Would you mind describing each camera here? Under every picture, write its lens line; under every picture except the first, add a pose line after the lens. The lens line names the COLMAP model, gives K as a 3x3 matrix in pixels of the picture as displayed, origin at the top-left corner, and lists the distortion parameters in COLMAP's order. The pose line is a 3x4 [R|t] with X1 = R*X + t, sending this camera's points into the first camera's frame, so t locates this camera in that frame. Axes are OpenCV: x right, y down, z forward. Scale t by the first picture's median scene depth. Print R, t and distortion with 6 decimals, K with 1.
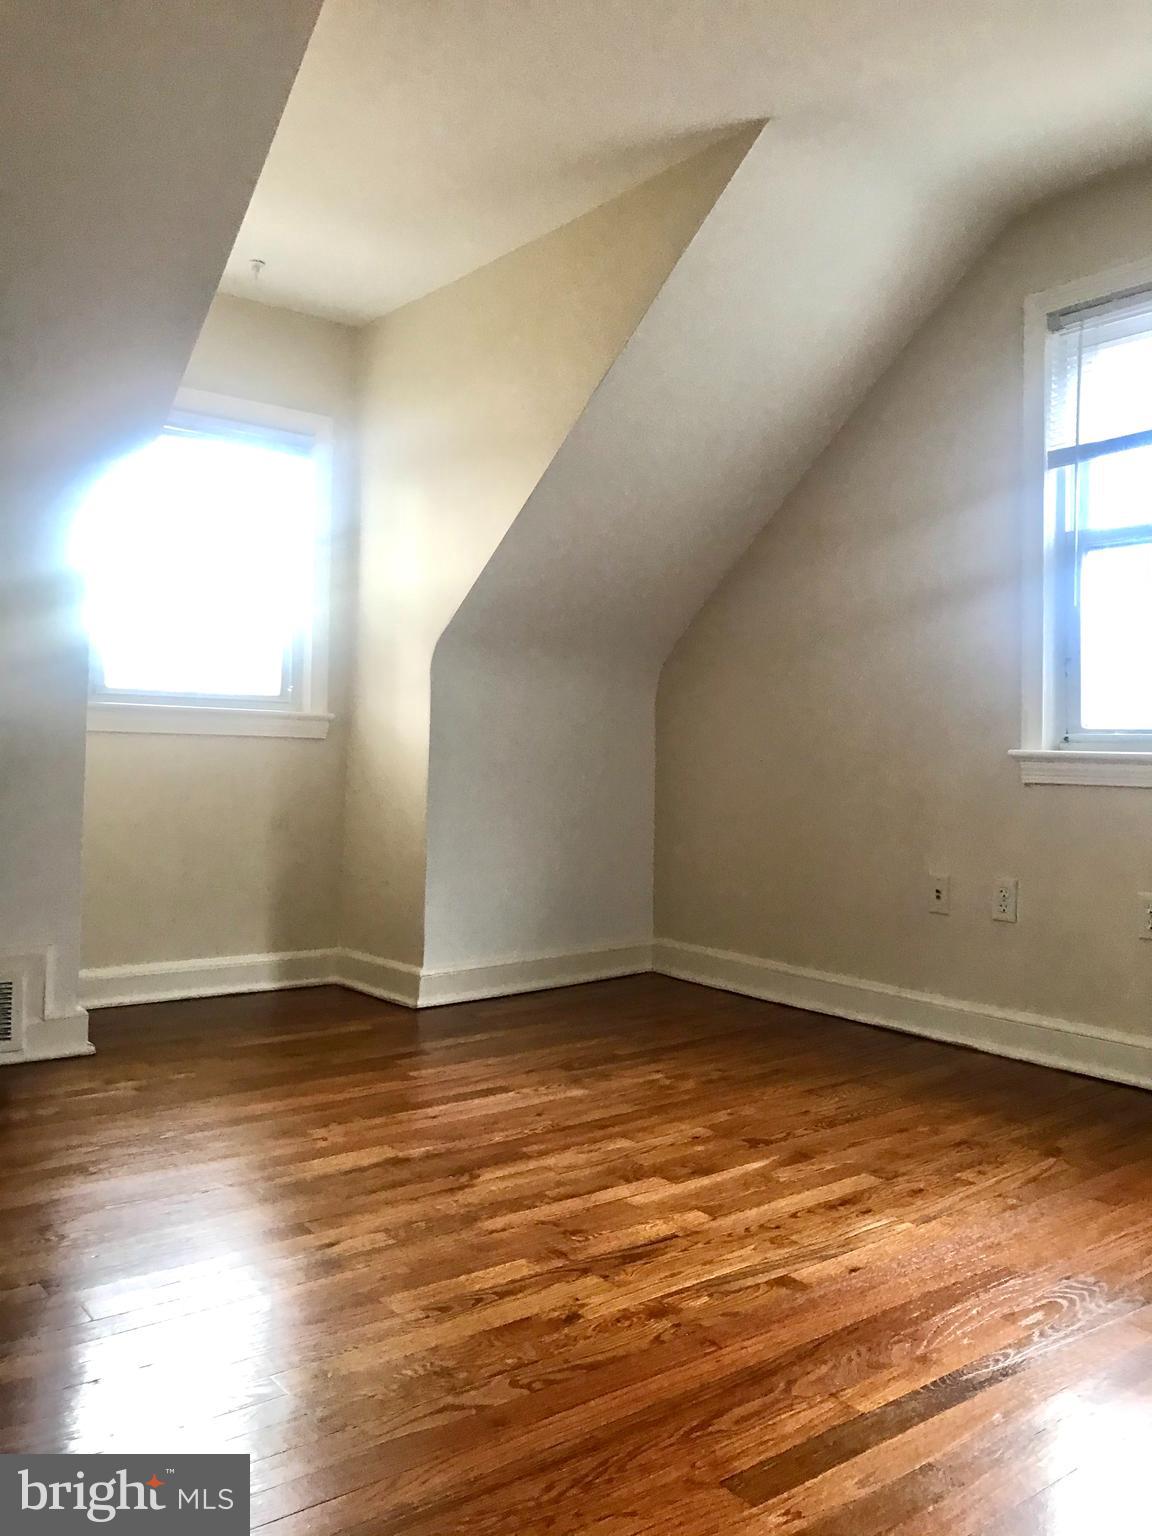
lens RADIAL K [[1222.0, 0, 576.0], [0, 1222.0, 768.0], [0, 0, 1]] dist [0.079734, -0.248564]
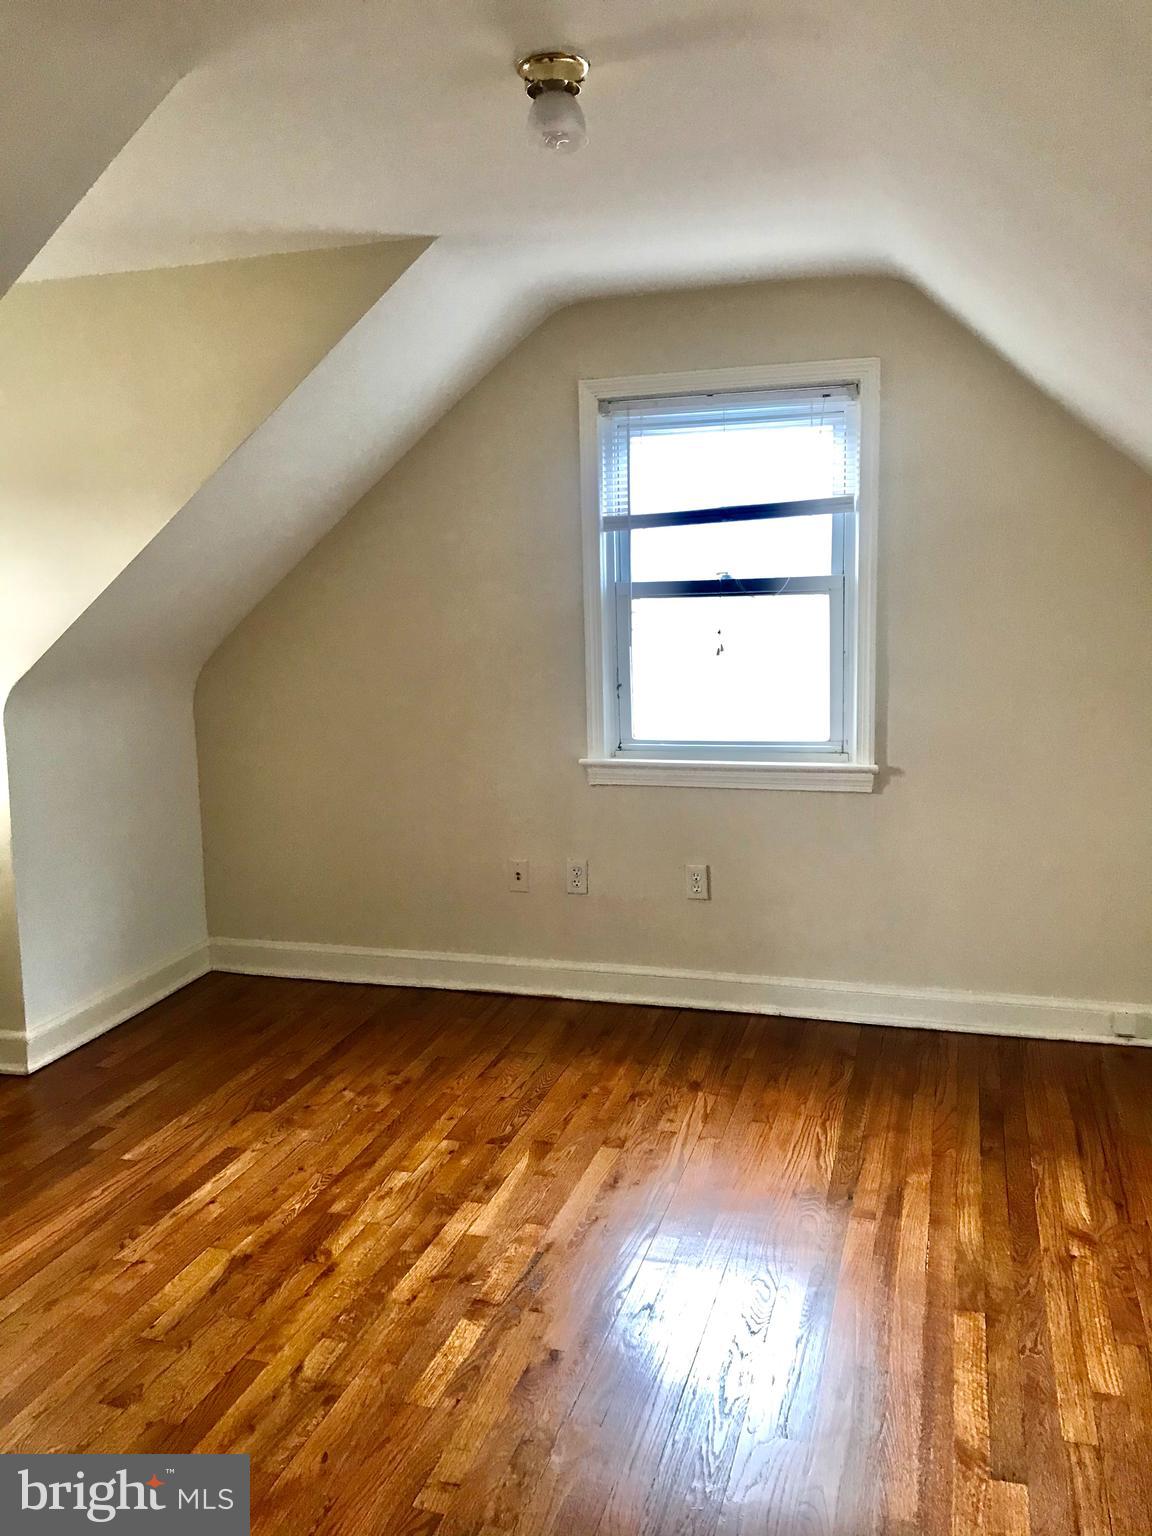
lens RADIAL K [[1222.0, 0, 576.0], [0, 1222.0, 768.0], [0, 0, 1]] dist [0.079734, -0.248564]
pose [[0.828281, -0.119829, 0.547349, -0.383466], [0.054847, 0.989512, 0.133632, -0.203122], [-0.557622, -0.080664, 0.826167, -0.009406]]
